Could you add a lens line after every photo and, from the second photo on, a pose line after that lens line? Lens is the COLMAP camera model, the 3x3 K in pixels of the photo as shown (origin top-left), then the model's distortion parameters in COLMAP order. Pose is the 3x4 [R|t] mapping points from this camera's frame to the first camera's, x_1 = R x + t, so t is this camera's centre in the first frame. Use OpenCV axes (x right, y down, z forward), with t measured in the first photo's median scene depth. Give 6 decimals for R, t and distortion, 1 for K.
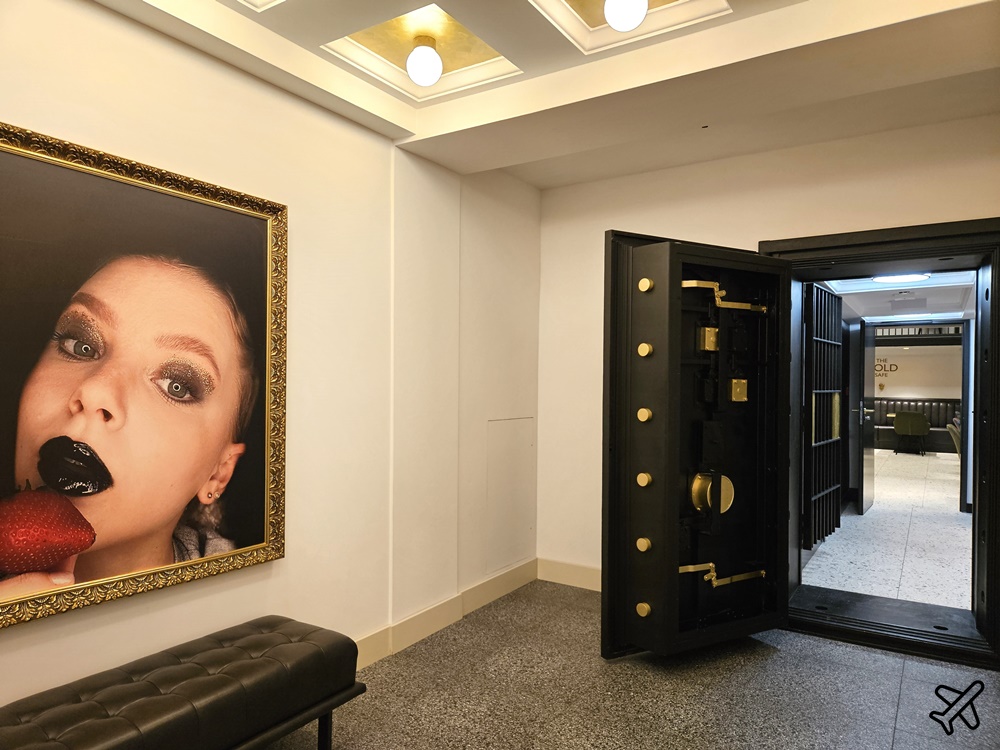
lens RADIAL K [[672.4, 0, 497.6], [0, 672.4, 378.5], [0, 0, 1]] dist [0.044595, -0.008337]
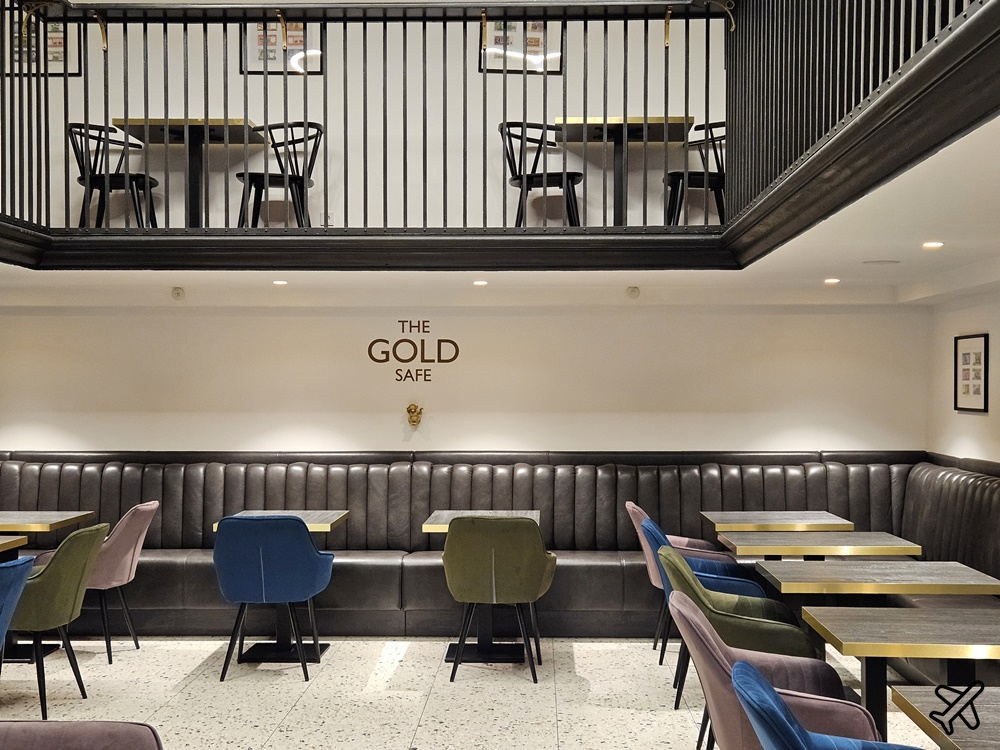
lens RADIAL K [[672.4, 0, 502.5], [0, 672.4, 376.7], [0, 0, 1]] dist [0.044595, -0.008337]
pose [[0.870394, 0.000365, 0.492356, 0.458821], [0.004925, 0.999943, -0.009449, -0.001650], [-0.492332, 0.010650, 0.870342, 0.736184]]
